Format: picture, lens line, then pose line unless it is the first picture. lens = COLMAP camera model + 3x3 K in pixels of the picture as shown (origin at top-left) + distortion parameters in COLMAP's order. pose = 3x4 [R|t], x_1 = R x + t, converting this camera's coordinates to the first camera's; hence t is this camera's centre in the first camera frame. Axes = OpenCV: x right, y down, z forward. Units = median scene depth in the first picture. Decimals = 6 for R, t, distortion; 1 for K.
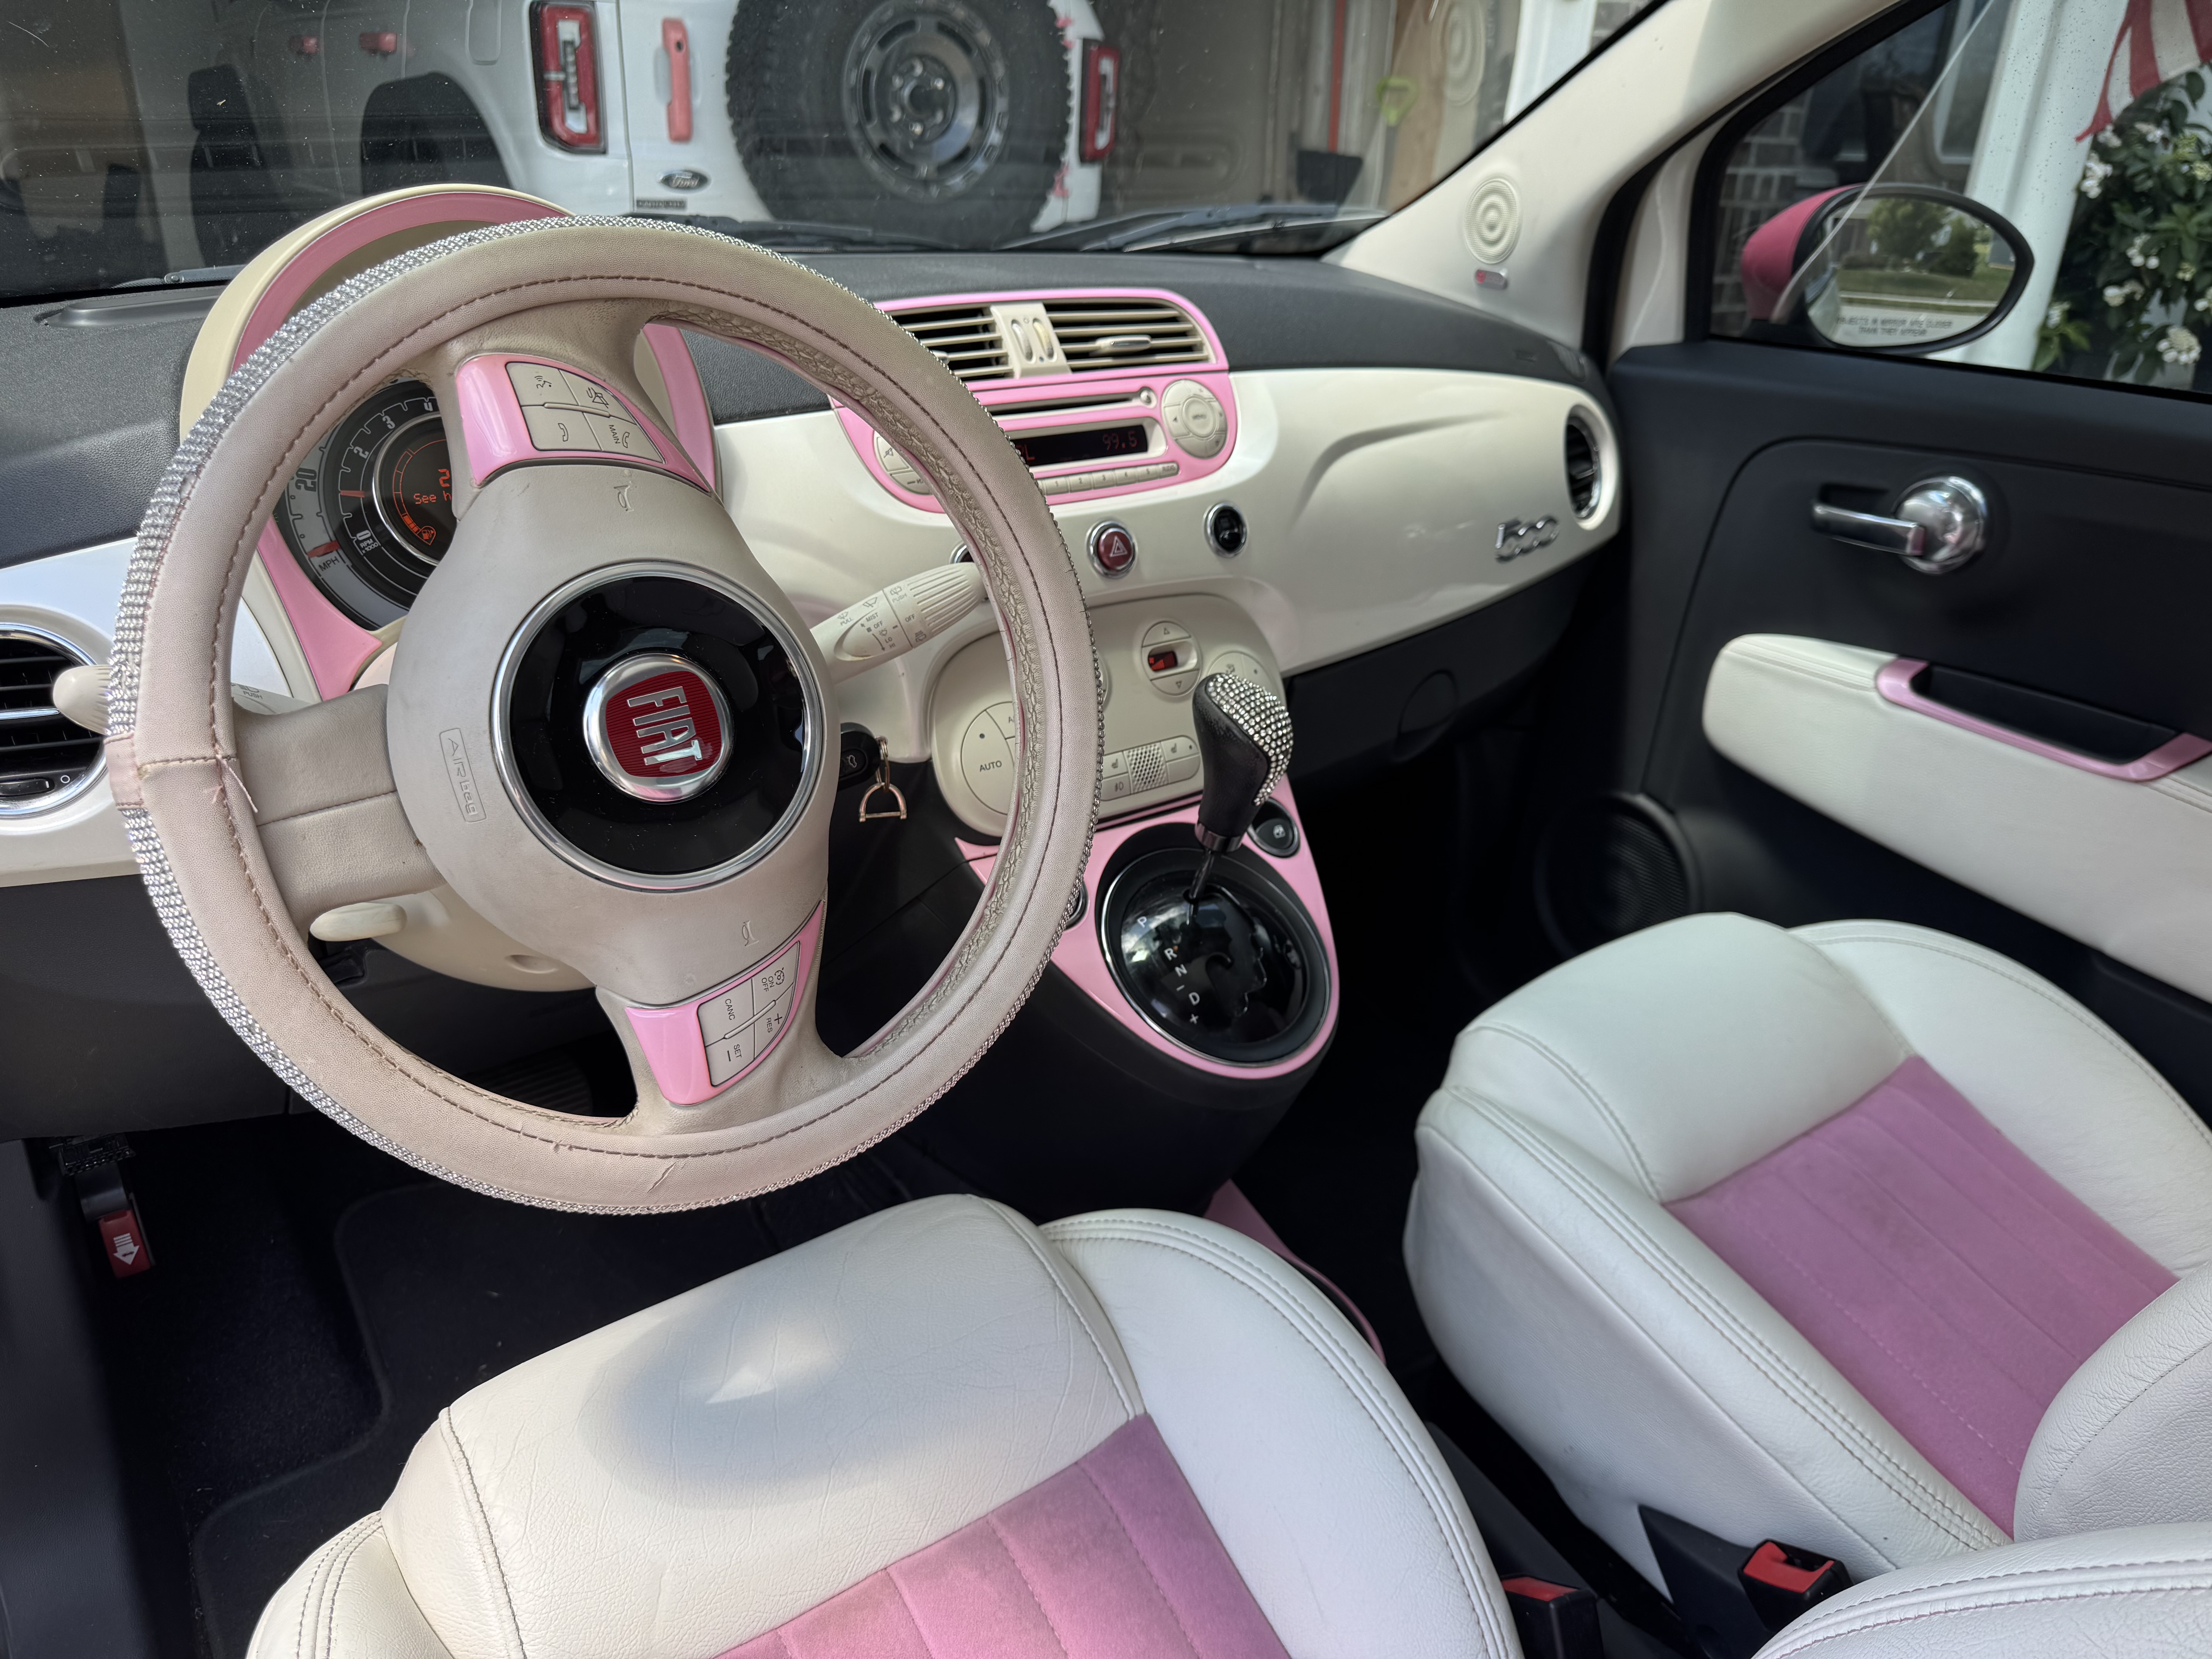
lens RADIAL K [[1568.4, 0, 1105.5], [0, 1568.4, 812.0], [0, 0, 1]] dist [-0.011724, -0.001233]
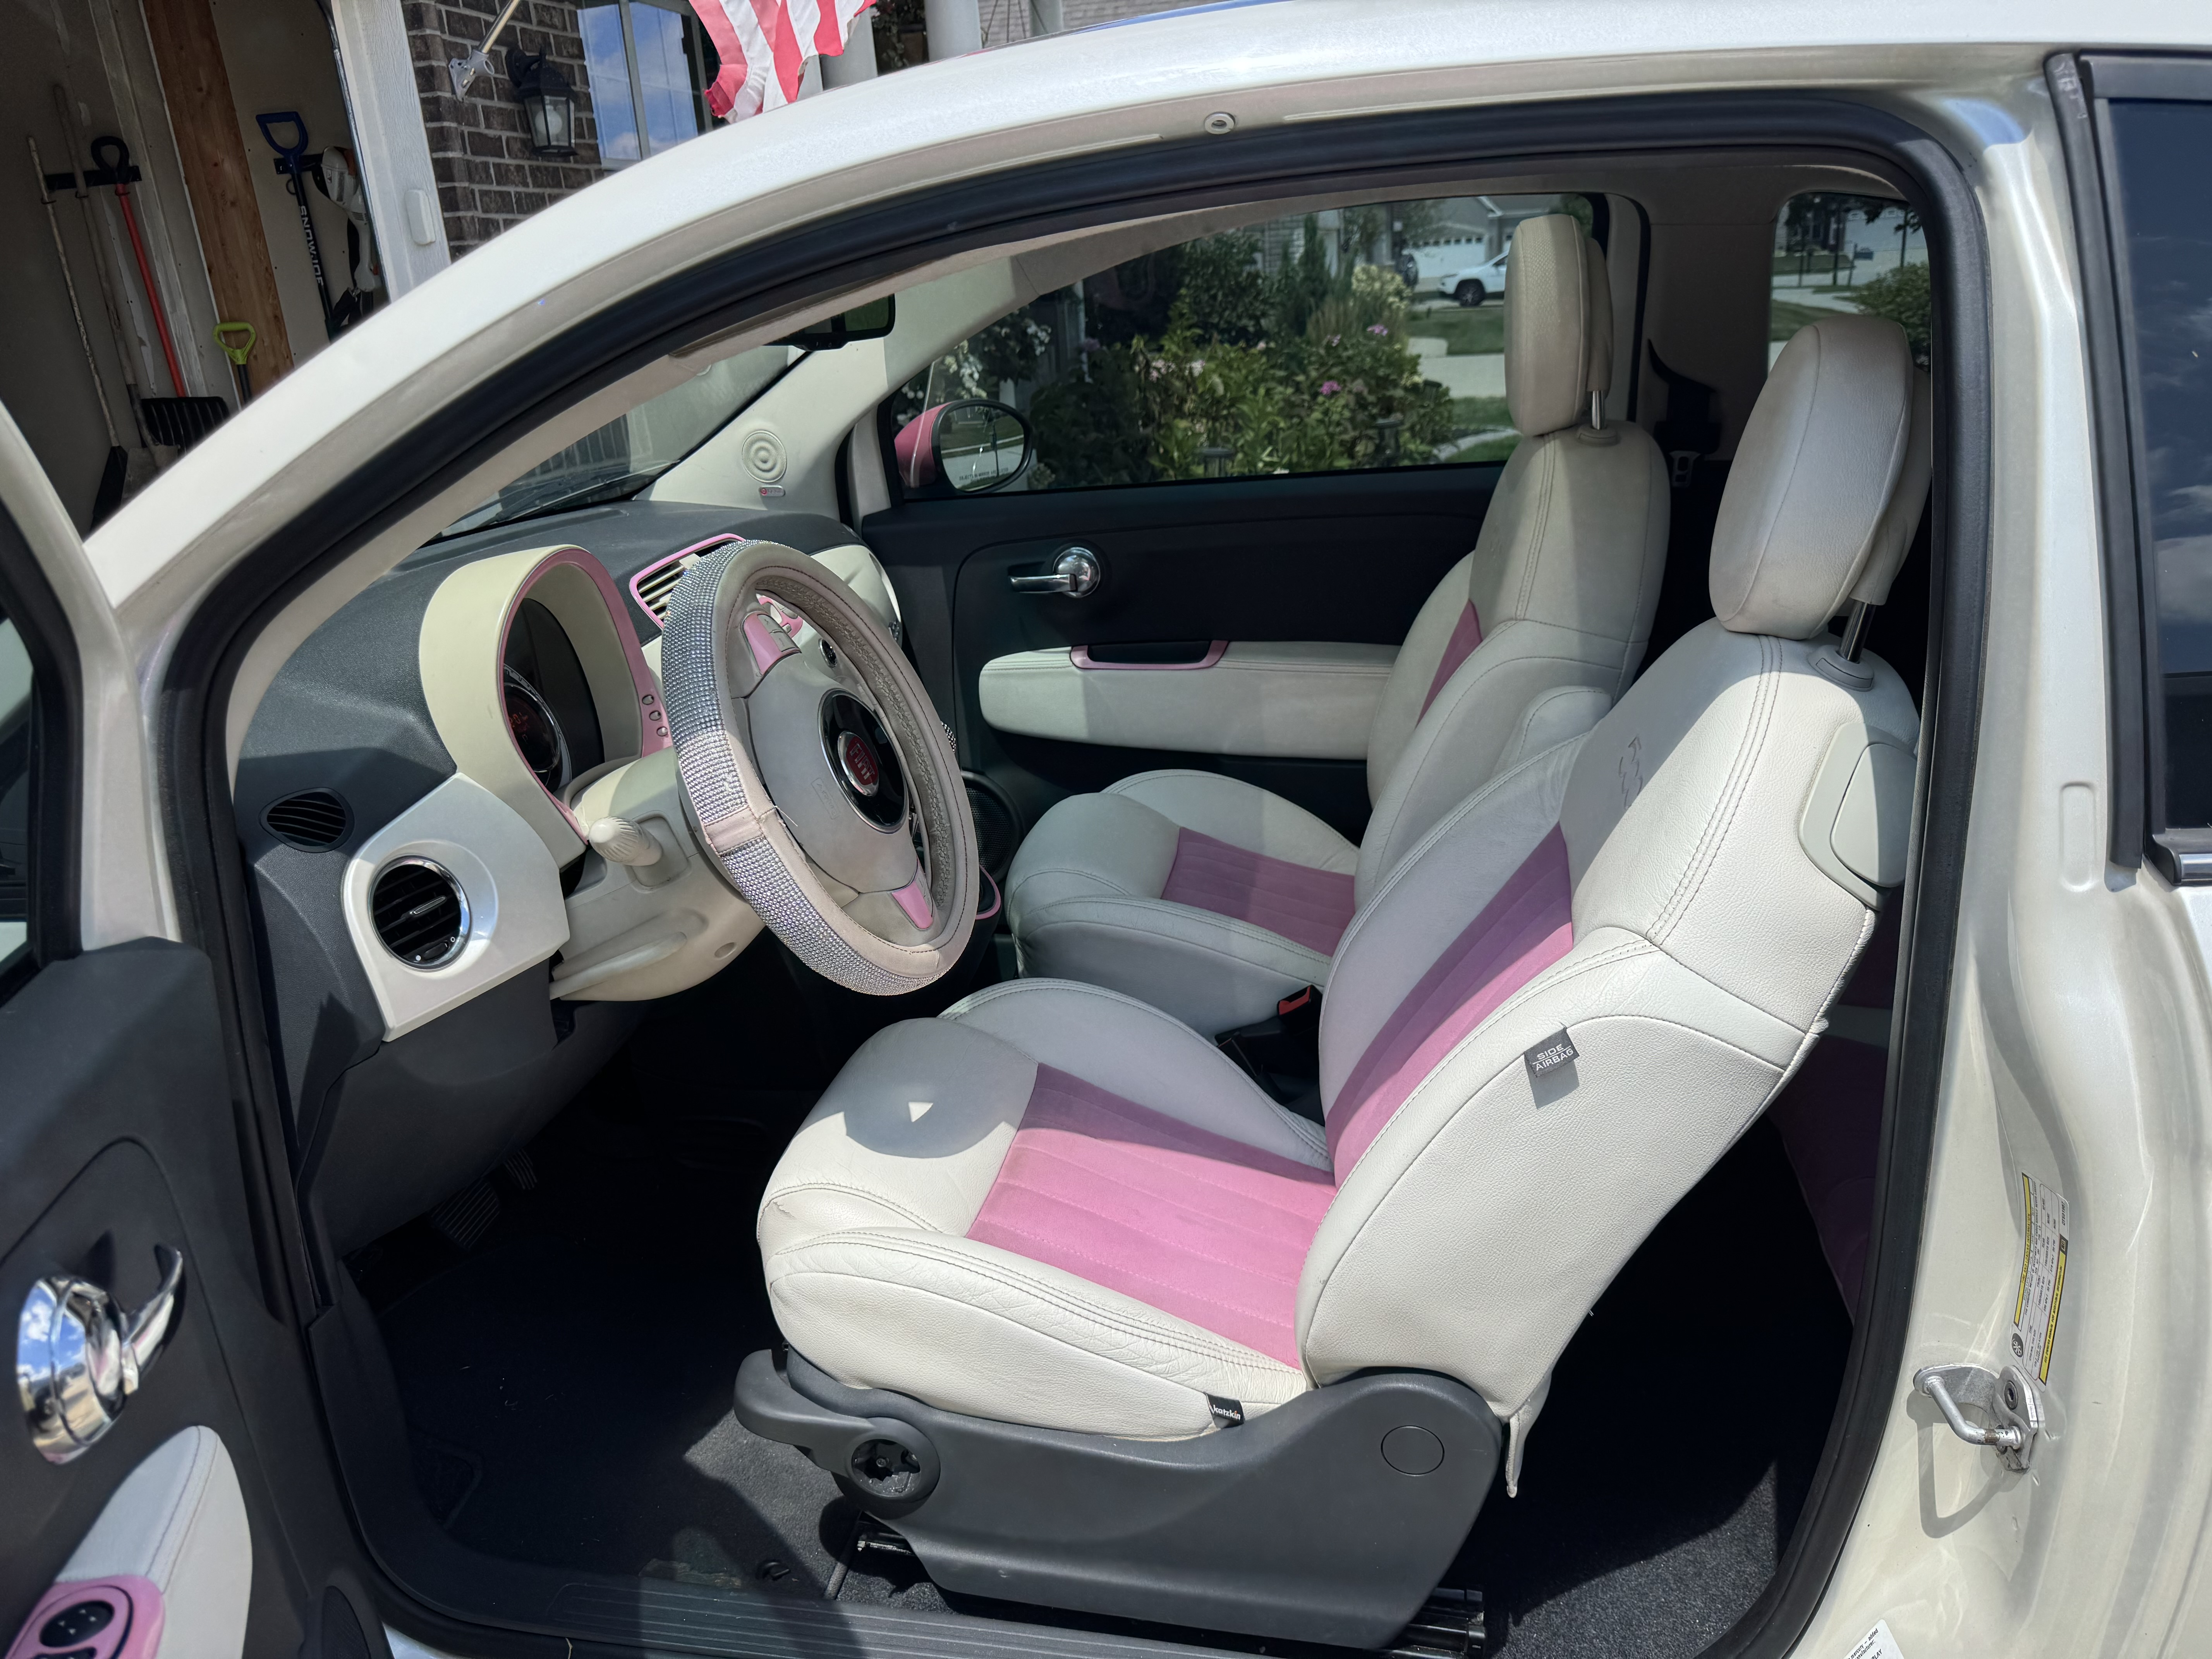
lens RADIAL K [[1568.4, 0, 1108.1], [0, 1568.4, 831.5], [0, 0, 1]] dist [-0.011724, -0.001233]
pose [[0.715062, -0.313227, 0.624961, -0.694965], [0.363398, 0.930267, 0.050455, 0.025139], [-0.597184, 0.191031, 0.779024, -0.423676]]
